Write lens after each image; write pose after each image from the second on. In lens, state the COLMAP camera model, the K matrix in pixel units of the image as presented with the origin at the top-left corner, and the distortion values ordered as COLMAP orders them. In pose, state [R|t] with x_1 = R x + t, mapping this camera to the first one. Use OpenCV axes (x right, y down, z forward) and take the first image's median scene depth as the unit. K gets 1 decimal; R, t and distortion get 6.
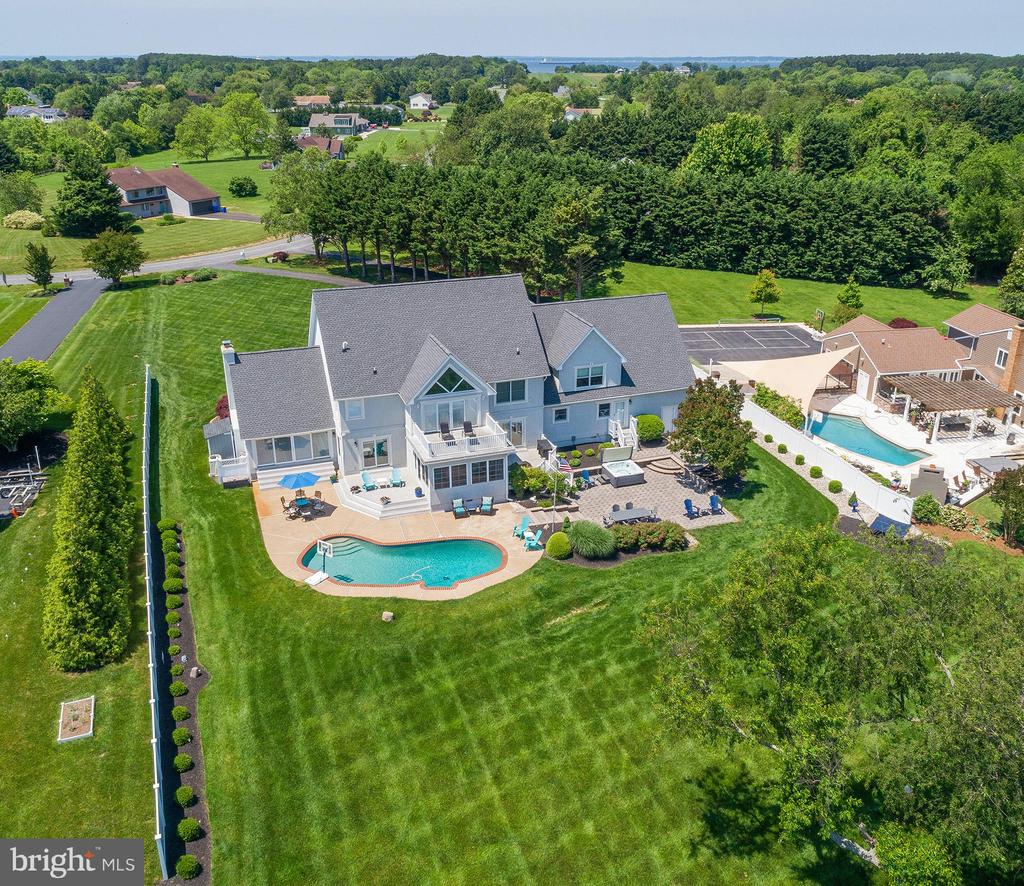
lens RADIAL K [[933.0, 0, 524.7], [0, 933.0, 426.5], [0, 0, 1]] dist [-0.004669, 0.000588]
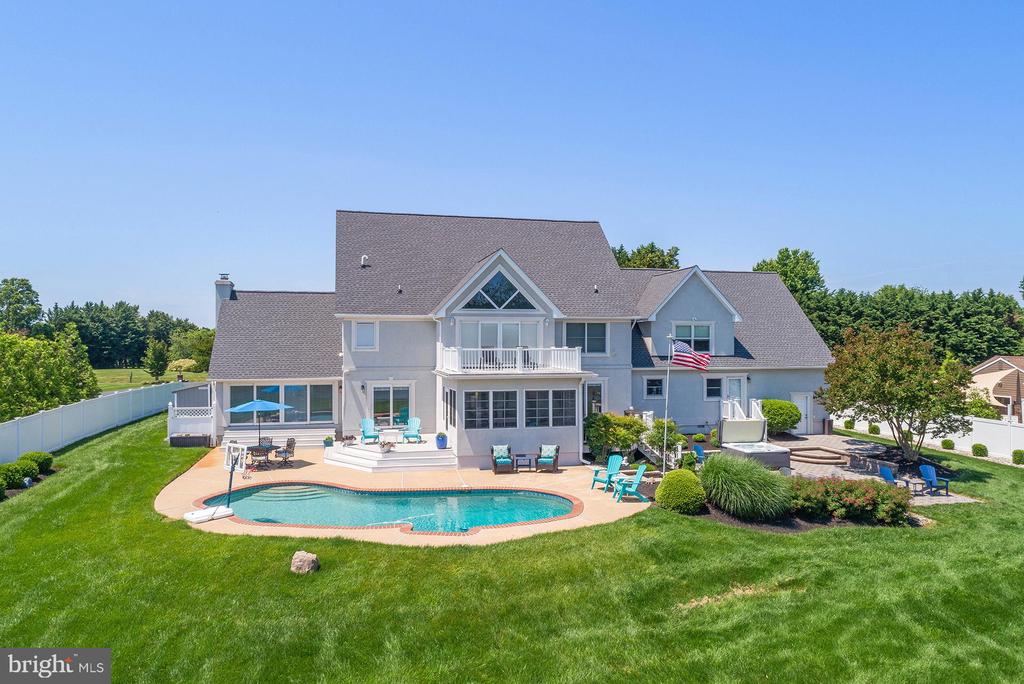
lens RADIAL K [[686.5, 0, 512.0], [0, 686.5, 342.0], [0, 0, 1]] dist [-0.003993, 0.004999]
pose [[0.993382, -0.002748, -0.114821, -0.011564], [-0.040047, 0.928690, -0.368688, 0.172271], [0.107647, 0.370847, 0.922434, 0.528703]]
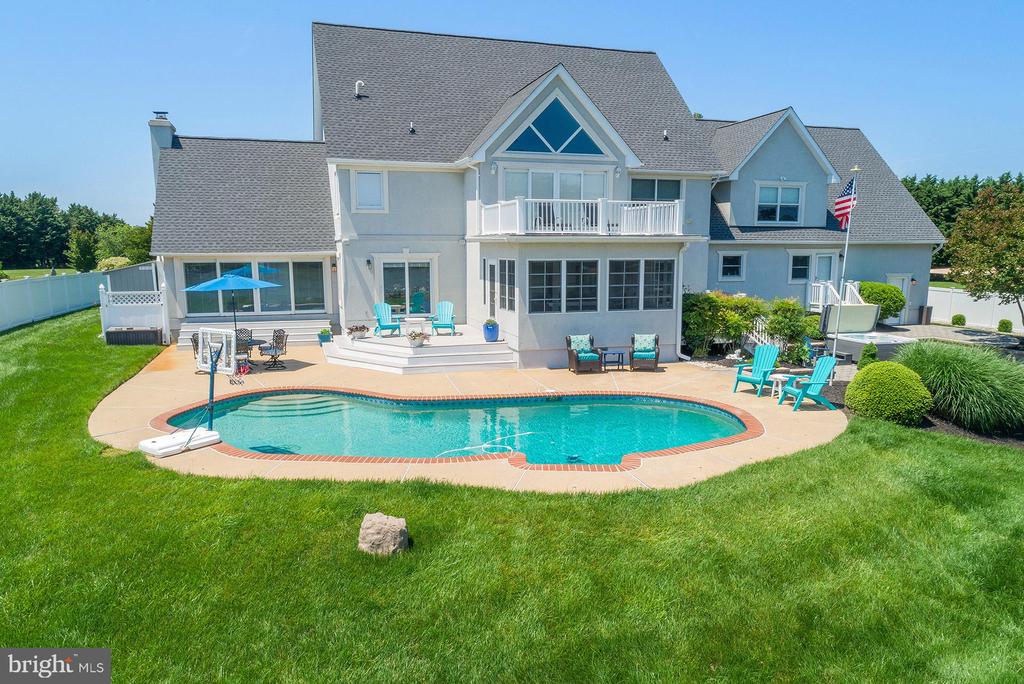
lens RADIAL K [[702.8, 0, 512.3], [0, 702.8, 362.9], [0, 0, 1]] dist [-0.004285, 0.002243]
pose [[0.998731, 0.004419, -0.050170, -0.082682], [-0.014956, 0.977231, -0.211652, 0.154102], [0.048093, 0.212133, 0.976057, 0.639759]]
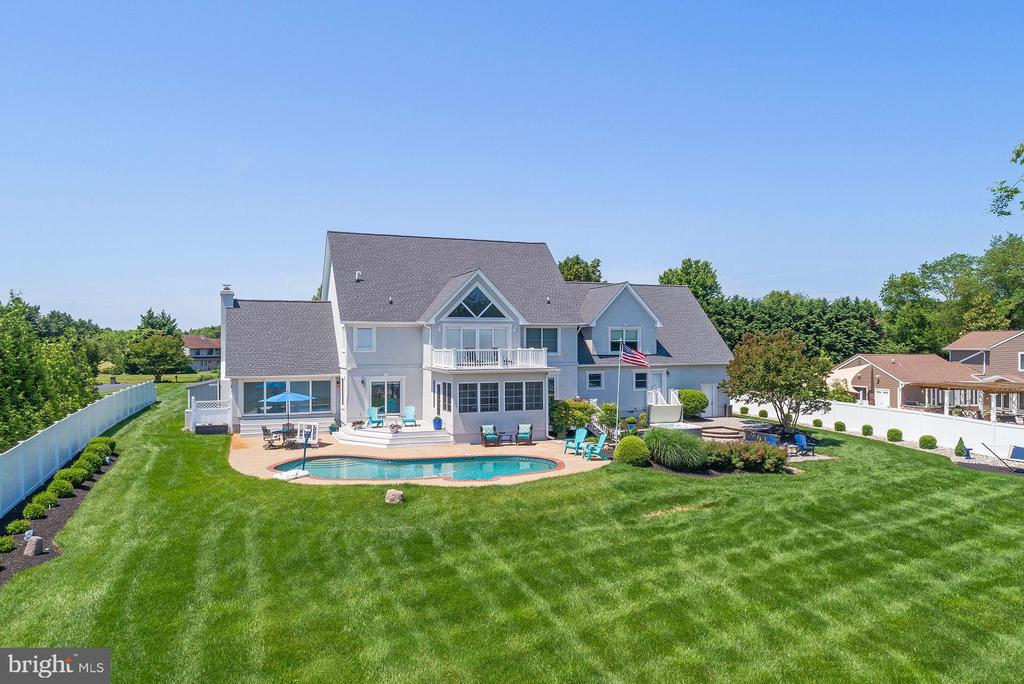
lens RADIAL K [[686.5, 0, 512.0], [0, 686.5, 342.0], [0, 0, 1]] dist [-0.003993, 0.004999]
pose [[0.999791, -0.005132, 0.019780, -0.059303], [0.012113, 0.928394, -0.371399, 0.216795], [-0.016457, 0.371561, 0.928263, 0.413231]]
